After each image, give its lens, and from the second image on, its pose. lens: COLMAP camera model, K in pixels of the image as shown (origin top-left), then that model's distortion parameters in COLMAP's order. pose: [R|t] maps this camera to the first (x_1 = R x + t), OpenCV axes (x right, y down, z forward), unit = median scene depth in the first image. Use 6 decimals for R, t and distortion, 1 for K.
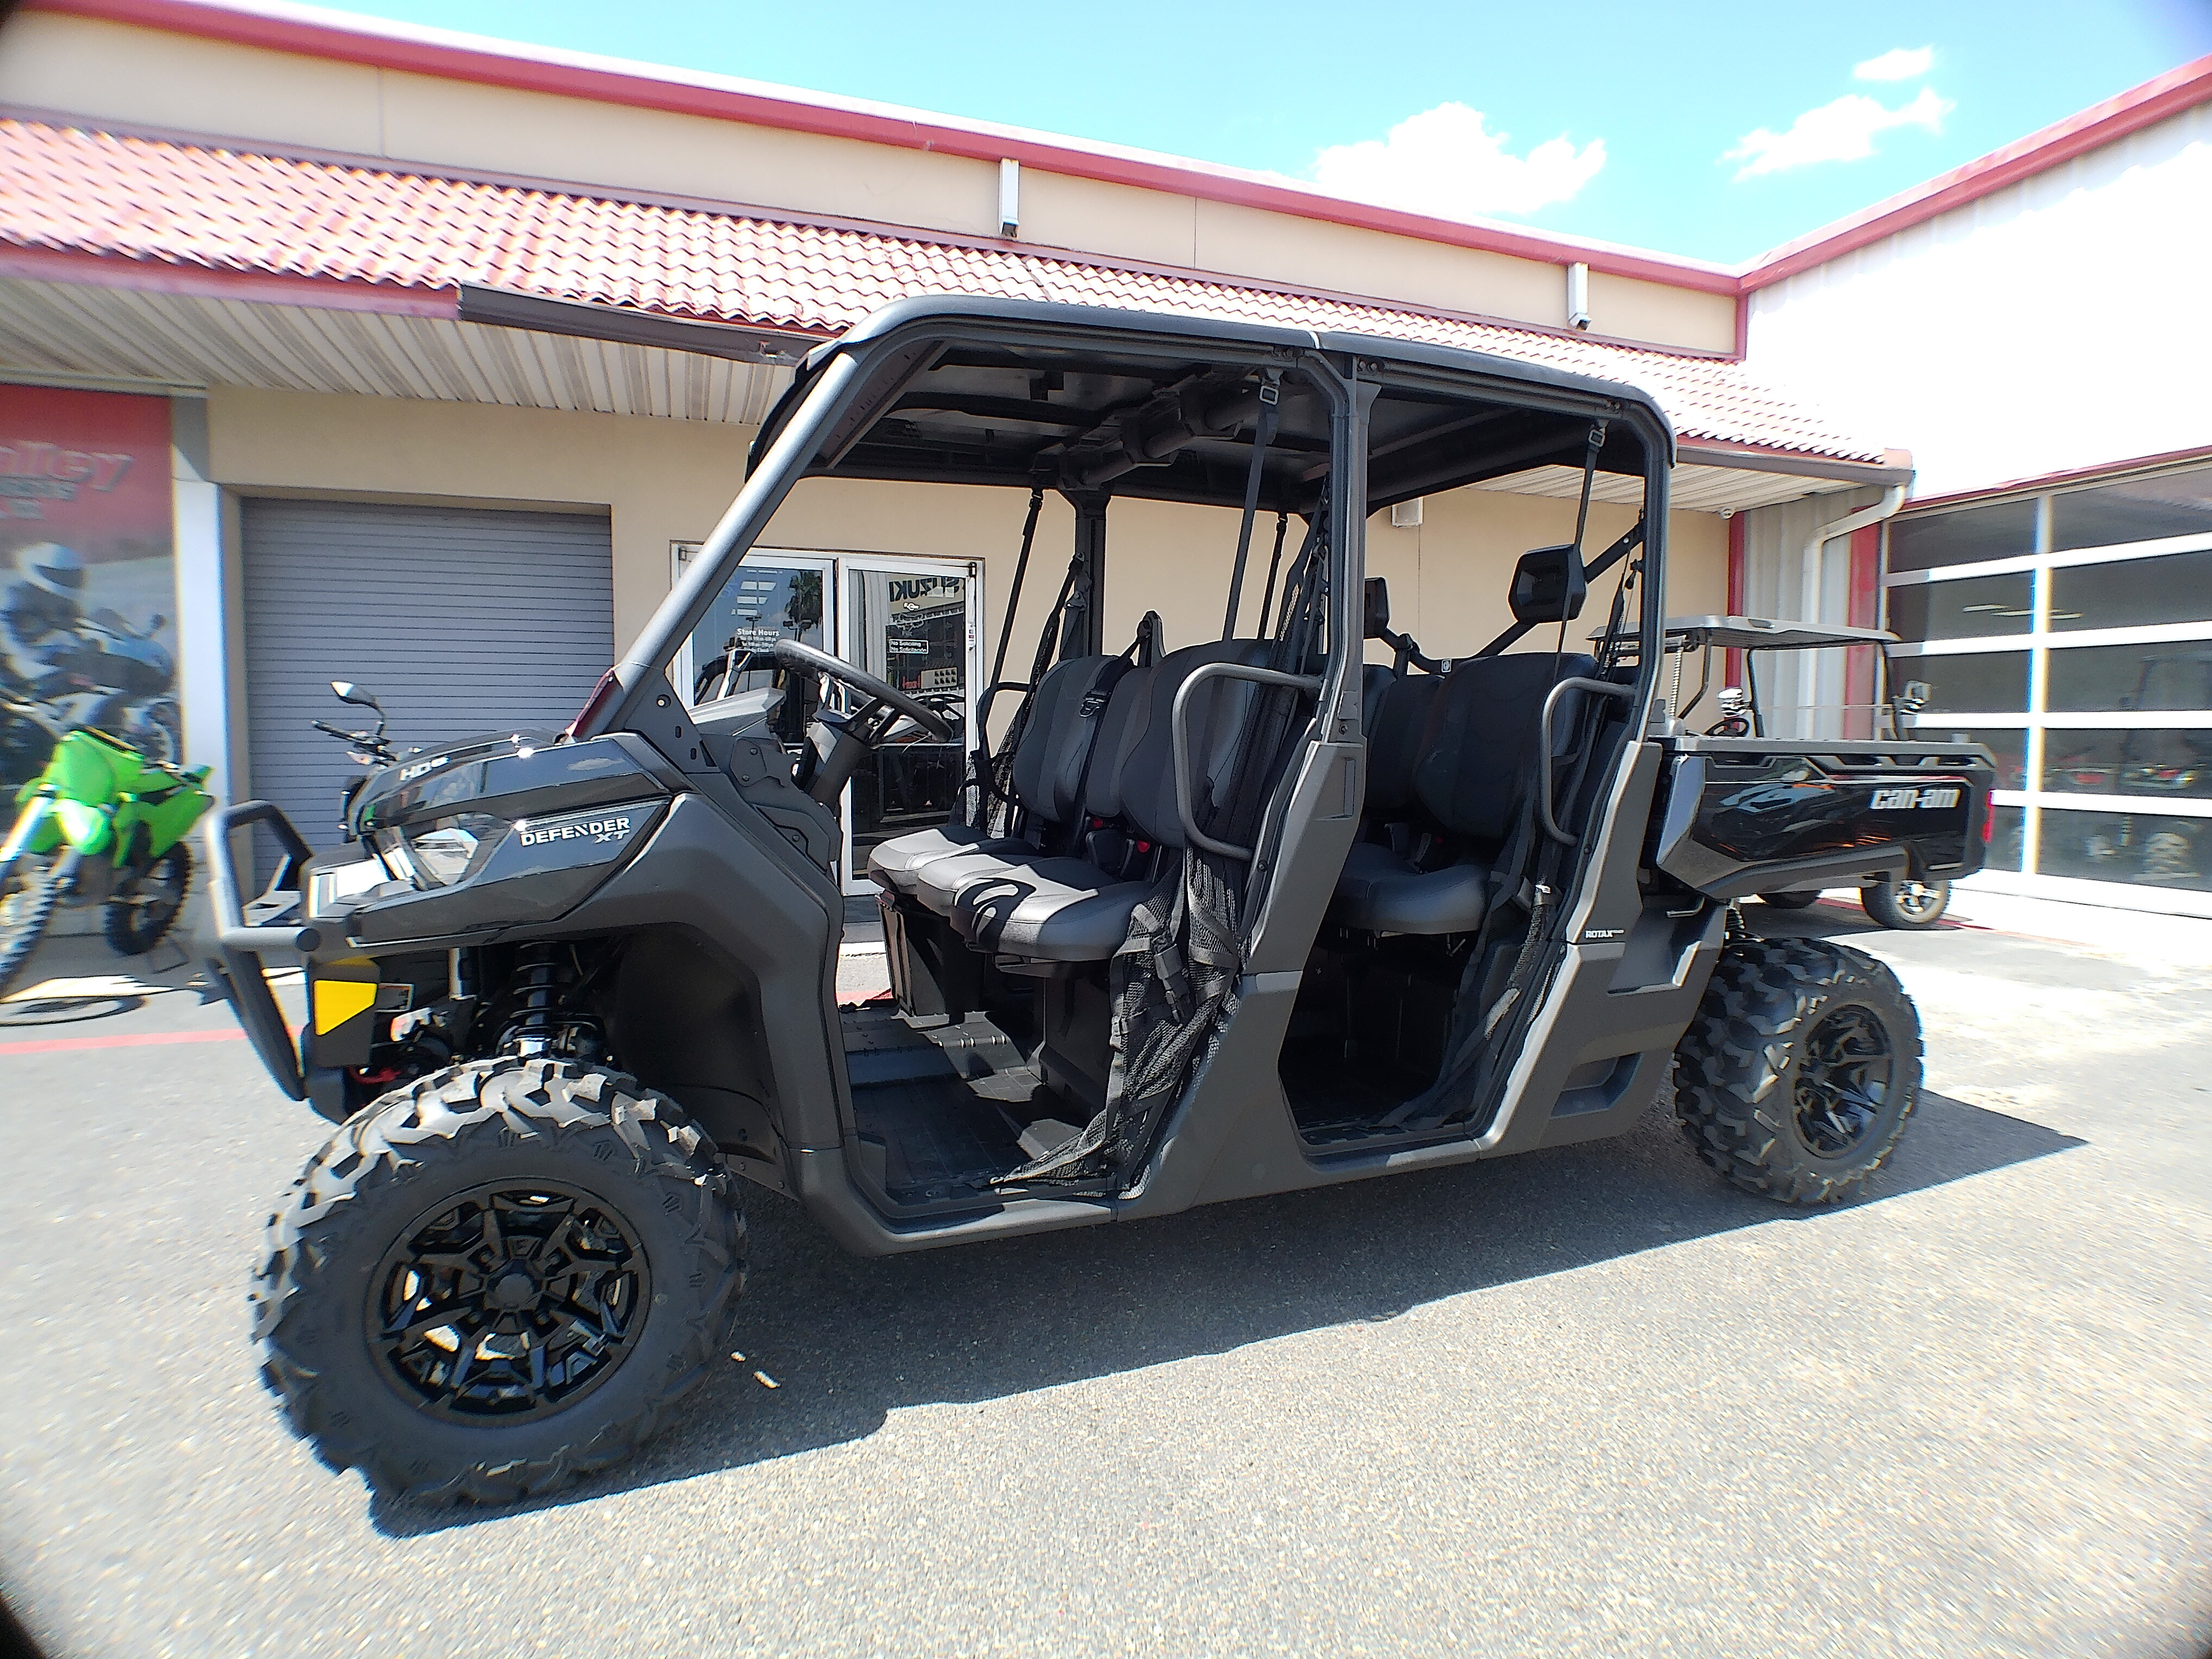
lens RADIAL K [[1204.6, 0, 1136.8], [0, 1204.6, 825.5], [0, 0, 1]] dist [-0.036309, -0.000217]
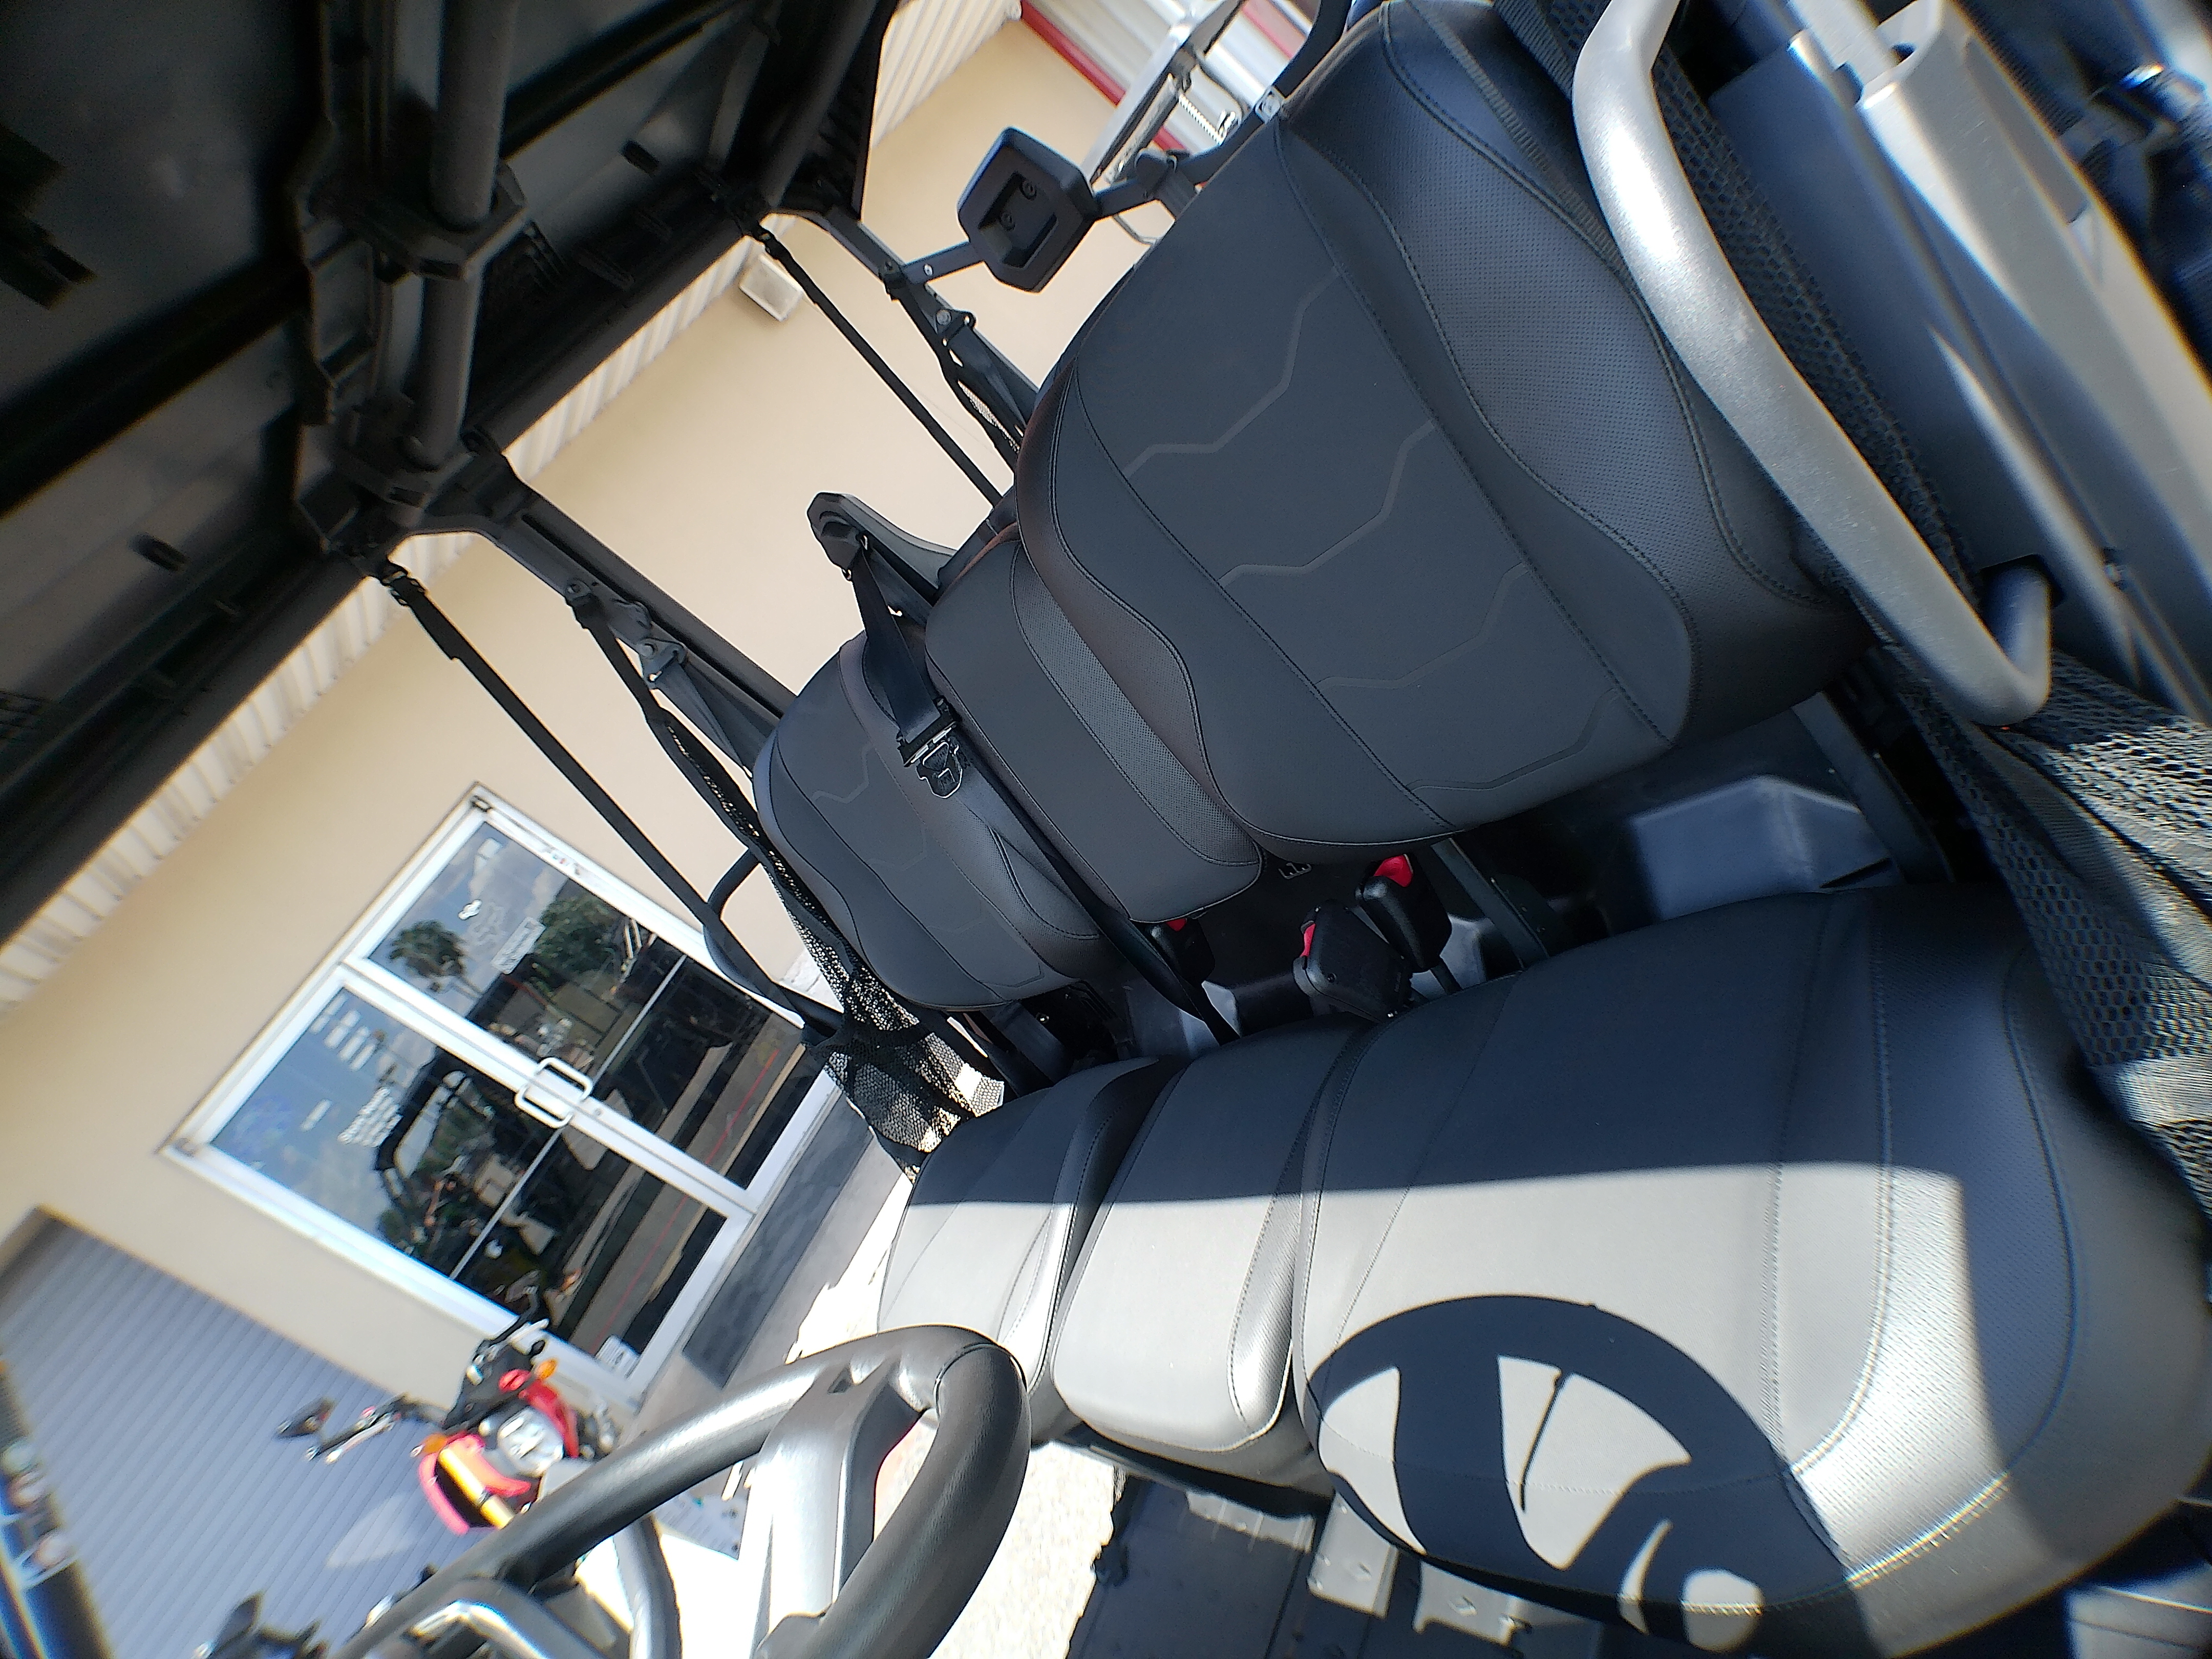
lens RADIAL K [[1187.3, 0, 1143.4], [0, 1187.3, 823.8], [0, 0, 1]] dist [-0.036515, 0.002494]
pose [[0.564696, -0.811911, 0.148053, -0.063627], [0.785215, 0.583781, 0.206488, -0.098312], [-0.254080, -0.000350, 0.967183, 0.527101]]
